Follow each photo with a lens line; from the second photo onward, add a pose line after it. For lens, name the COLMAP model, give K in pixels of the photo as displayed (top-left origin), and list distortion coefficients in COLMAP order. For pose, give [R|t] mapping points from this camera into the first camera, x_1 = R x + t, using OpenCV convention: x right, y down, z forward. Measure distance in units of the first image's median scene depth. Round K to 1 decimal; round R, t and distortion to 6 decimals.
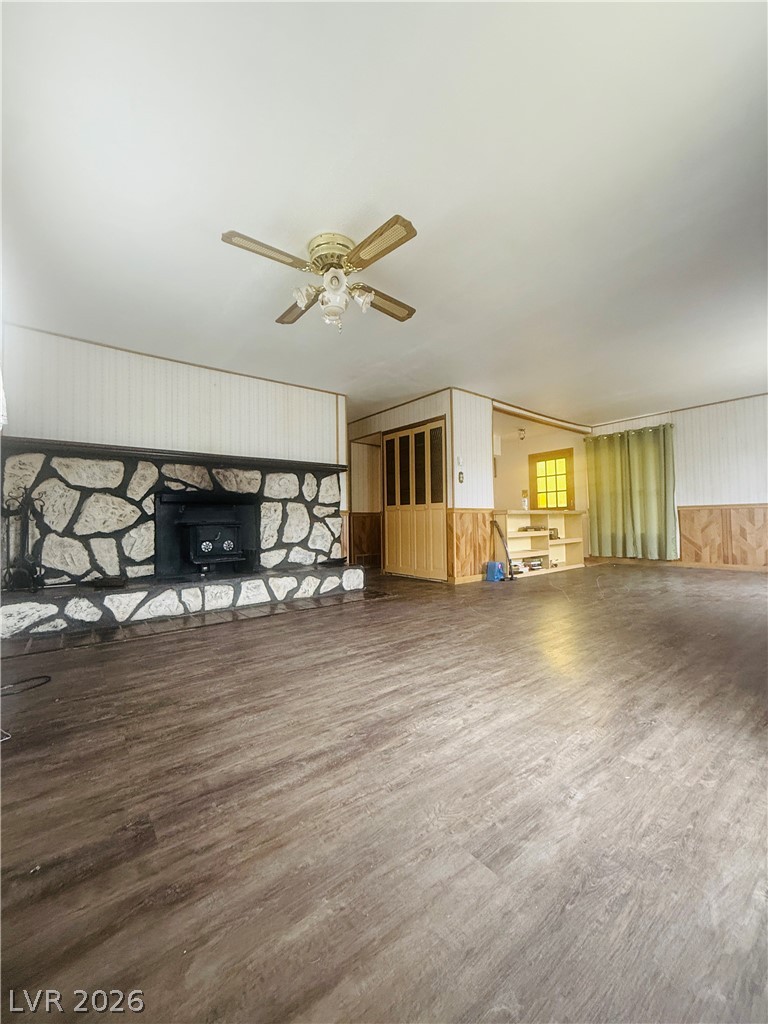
lens RADIAL K [[407.3, 0, 384.8], [0, 407.3, 512.0], [0, 0, 1]] dist [-0.002462, 0.000093]
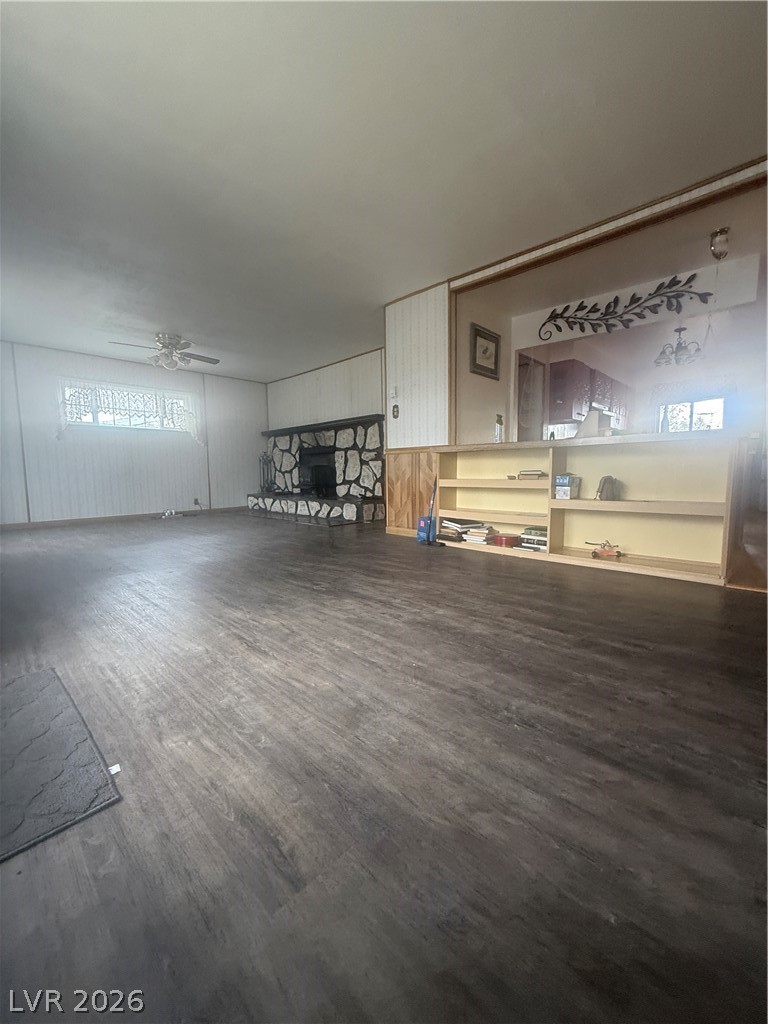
lens RADIAL K [[407.3, 0, 383.6], [0, 407.3, 511.2], [0, 0, 1]] dist [-0.002462, 0.000093]
pose [[0.118806, 0.114158, -0.986333, 1.168992], [0.038968, 0.992067, 0.119515, 0.020008], [0.992152, -0.052635, 0.113415, 0.974490]]
